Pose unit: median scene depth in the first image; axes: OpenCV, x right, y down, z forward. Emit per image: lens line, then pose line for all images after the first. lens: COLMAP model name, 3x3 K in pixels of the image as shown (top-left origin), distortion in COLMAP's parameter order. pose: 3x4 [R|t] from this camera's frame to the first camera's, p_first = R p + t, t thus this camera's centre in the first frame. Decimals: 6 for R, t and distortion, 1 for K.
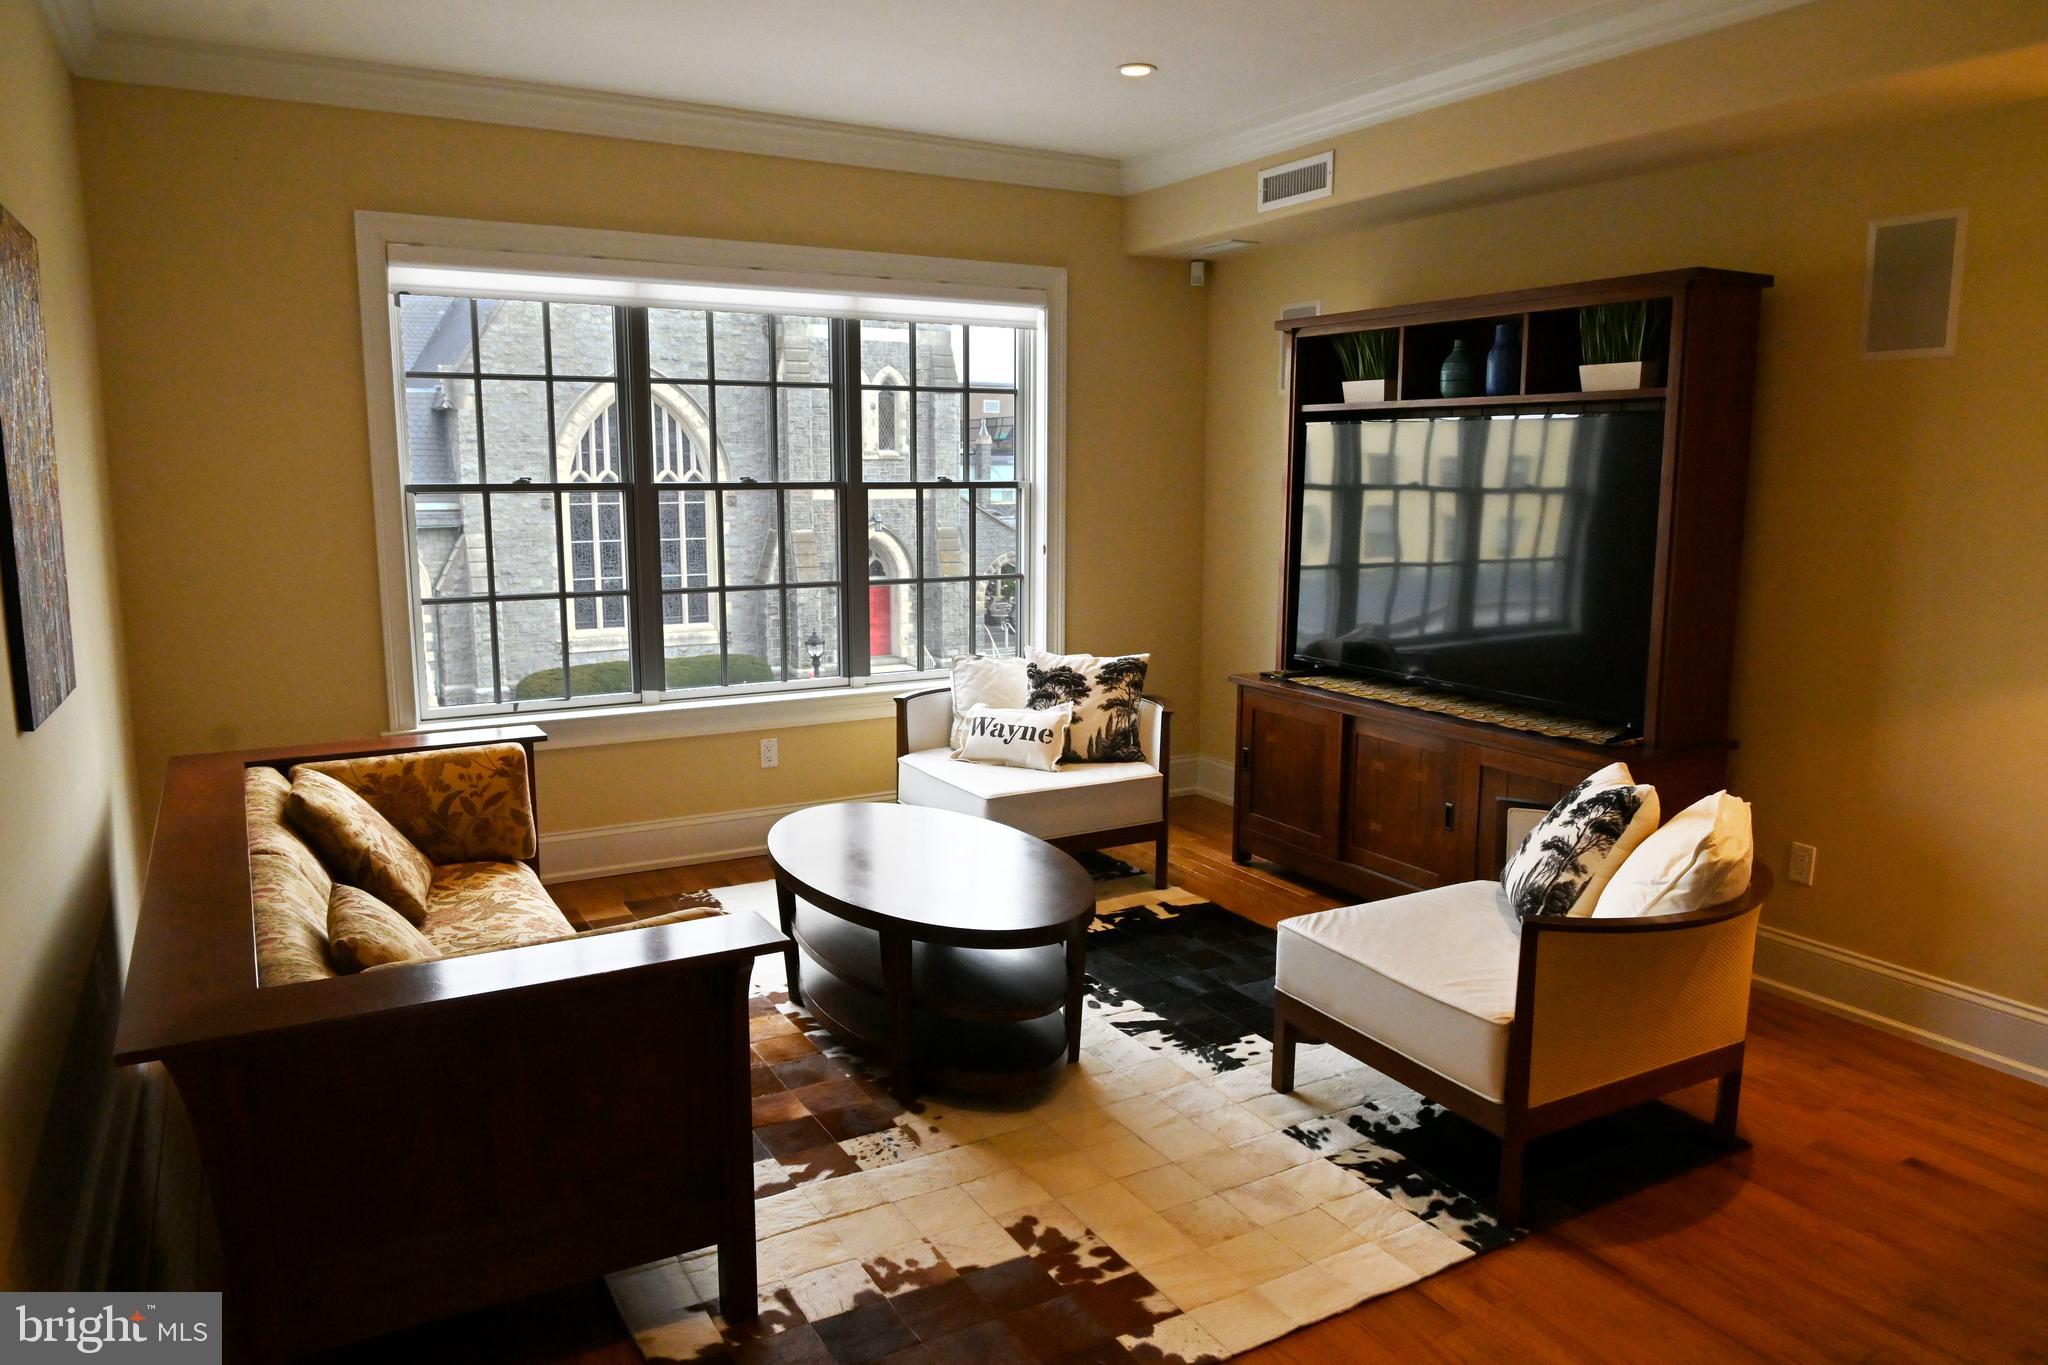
lens RADIAL K [[1380.2, 0, 1024.0], [0, 1380.2, 682.5], [0, 0, 1]] dist [-0.028337, 0.001589]
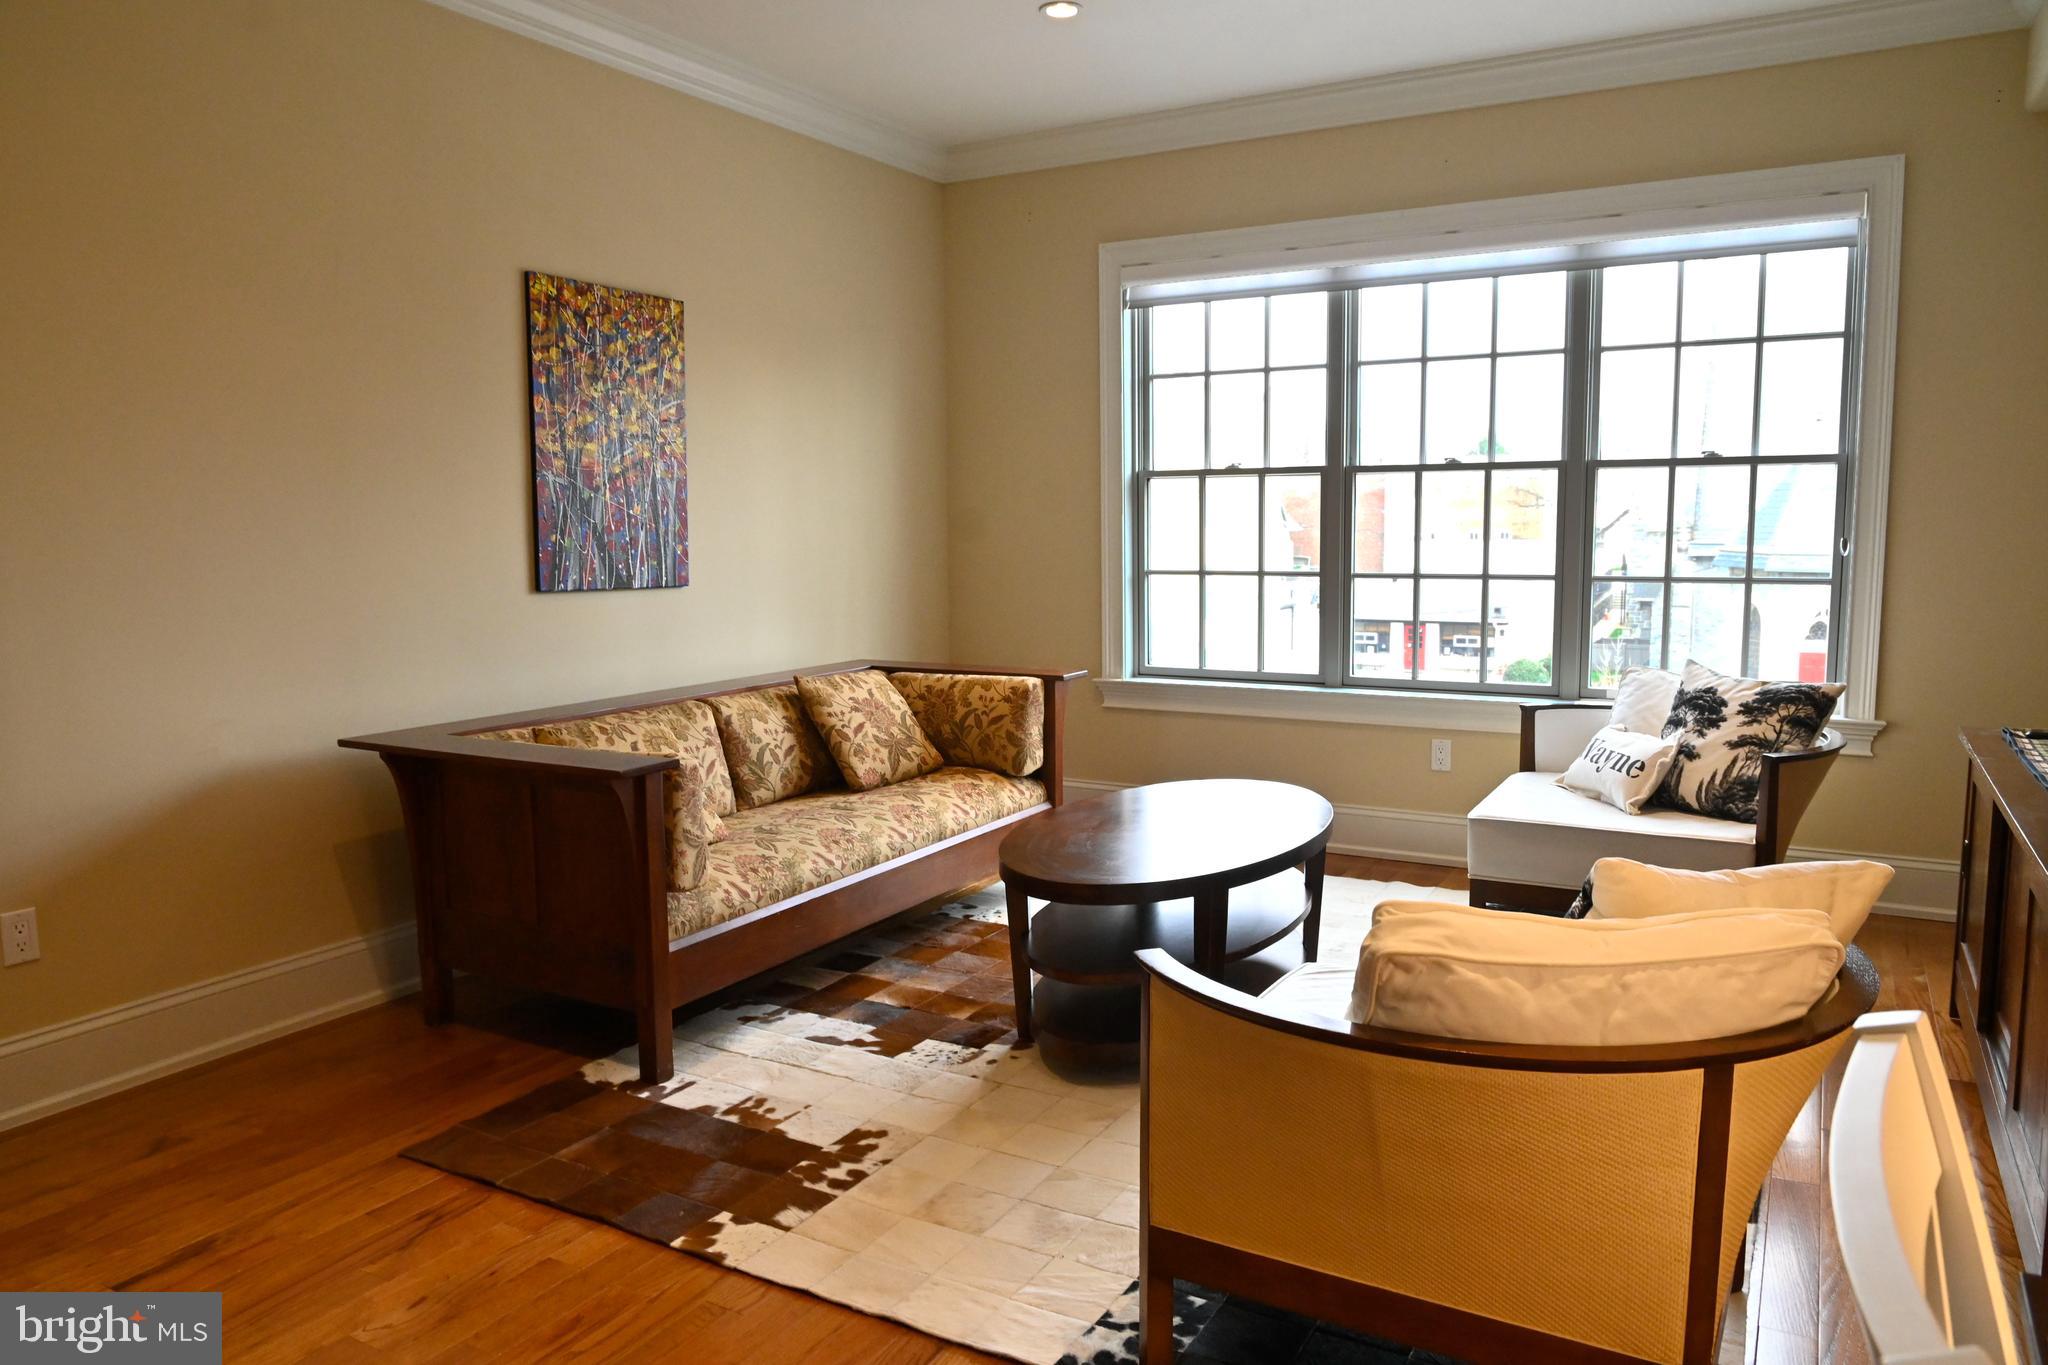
lens RADIAL K [[1411.6, 0, 1018.8], [0, 1411.6, 679.5], [0, 0, 1]] dist [-0.020160, -0.001506]
pose [[0.503038, 0.089570, -0.859610, 0.683367], [-0.123993, 0.991805, 0.030784, 0.010155], [0.855323, 0.091100, 0.510022, 0.391464]]
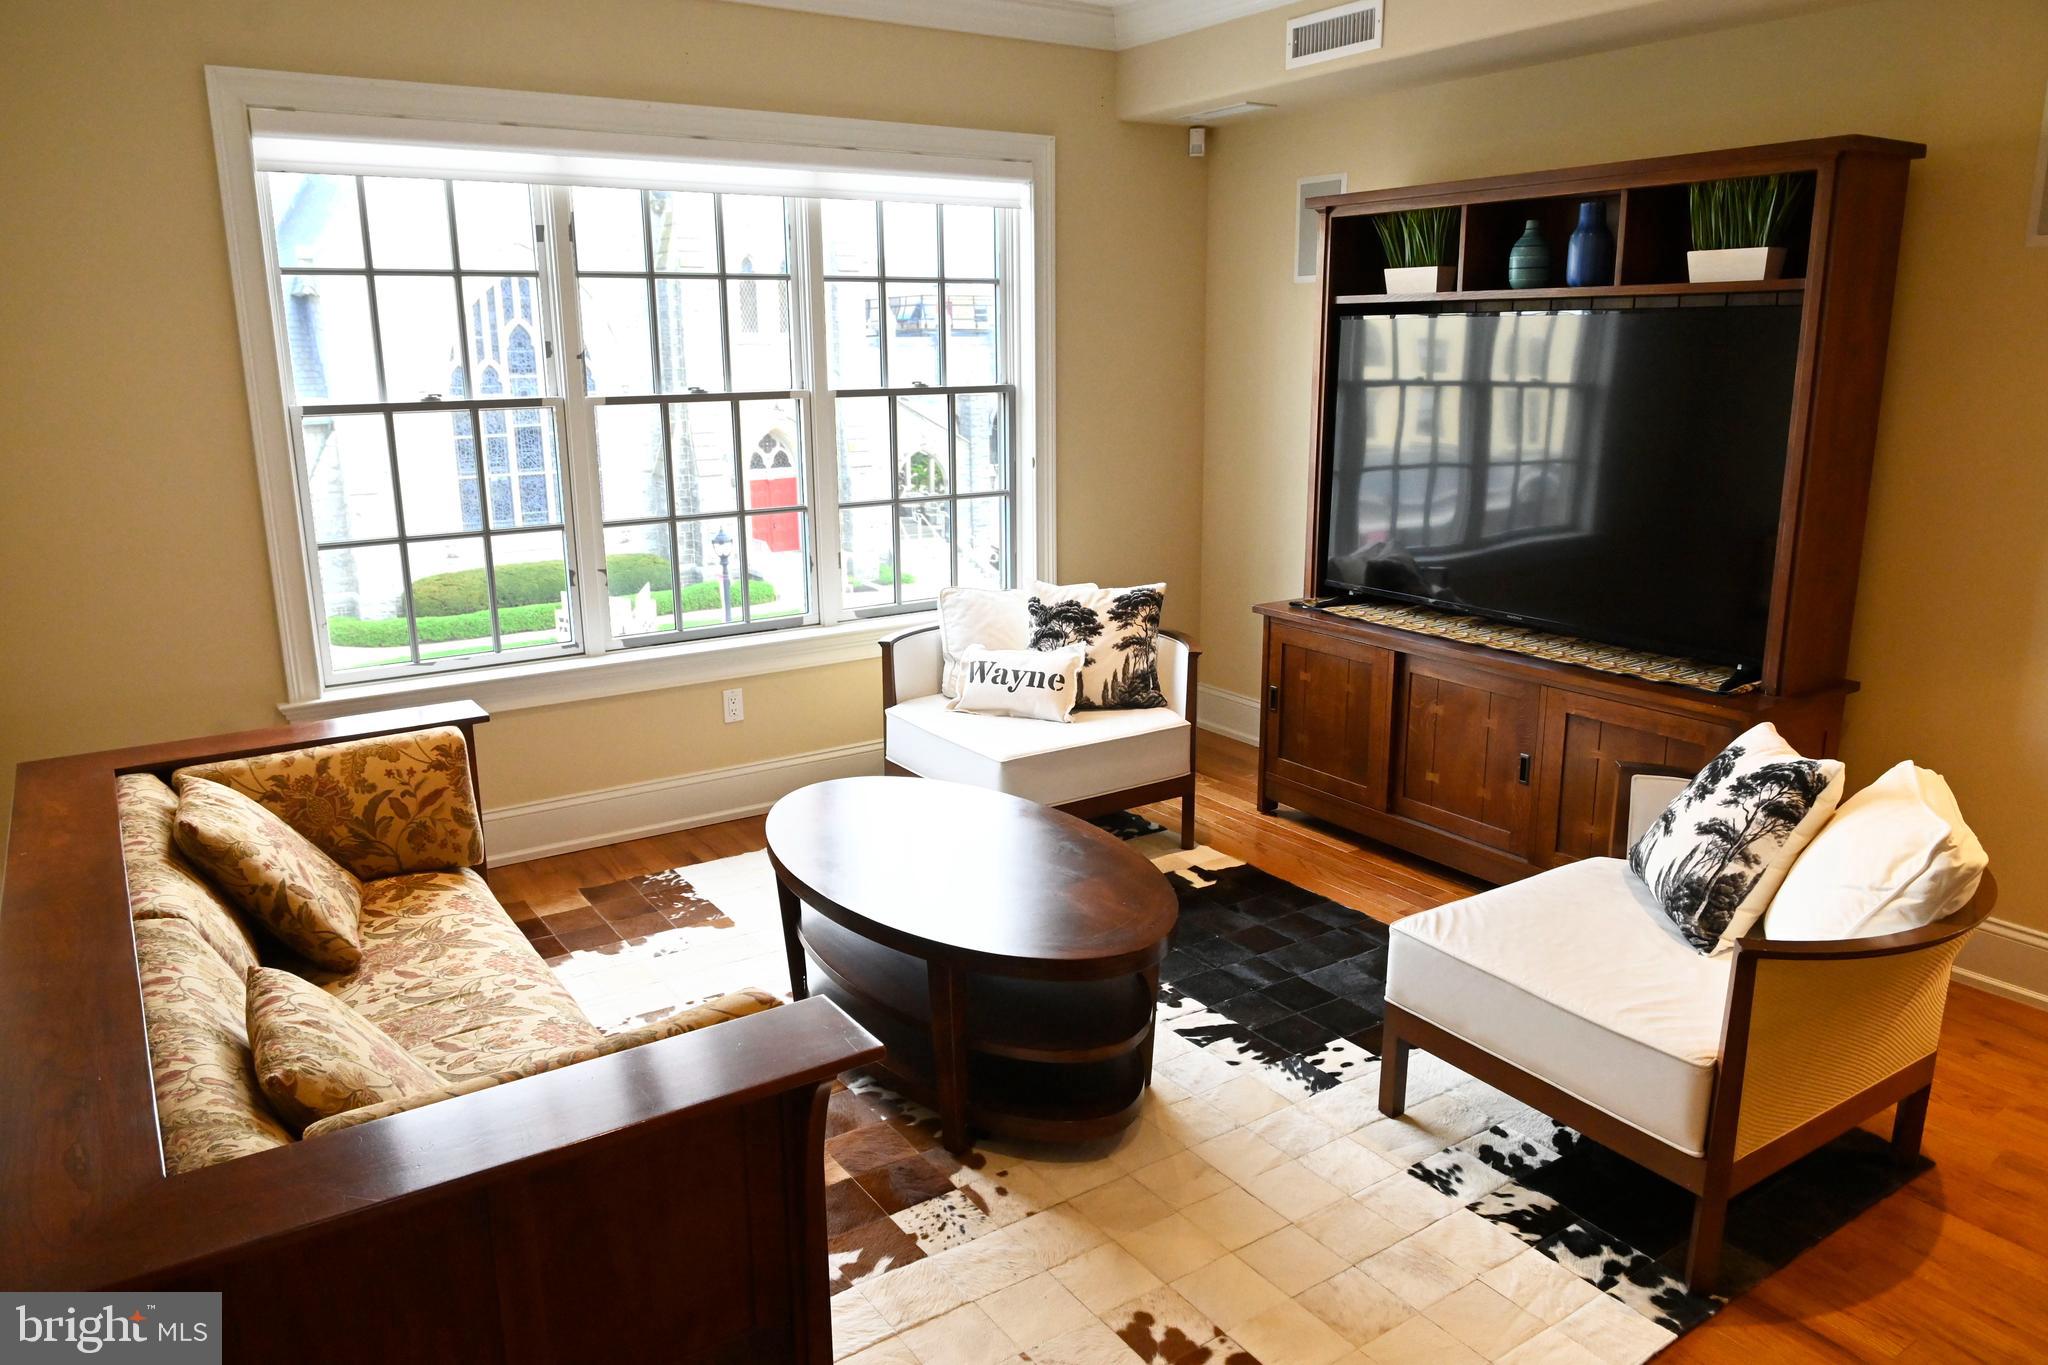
lens RADIAL K [[1403.6, 0, 1024.0], [0, 1403.6, 682.5], [0, 0, 1]] dist [-0.019725, -0.005350]
pose [[0.997512, -0.027530, 0.064898, -0.083225], [0.022224, 0.996457, 0.081108, -0.045153], [-0.066901, -0.079464, 0.994590, 0.146805]]
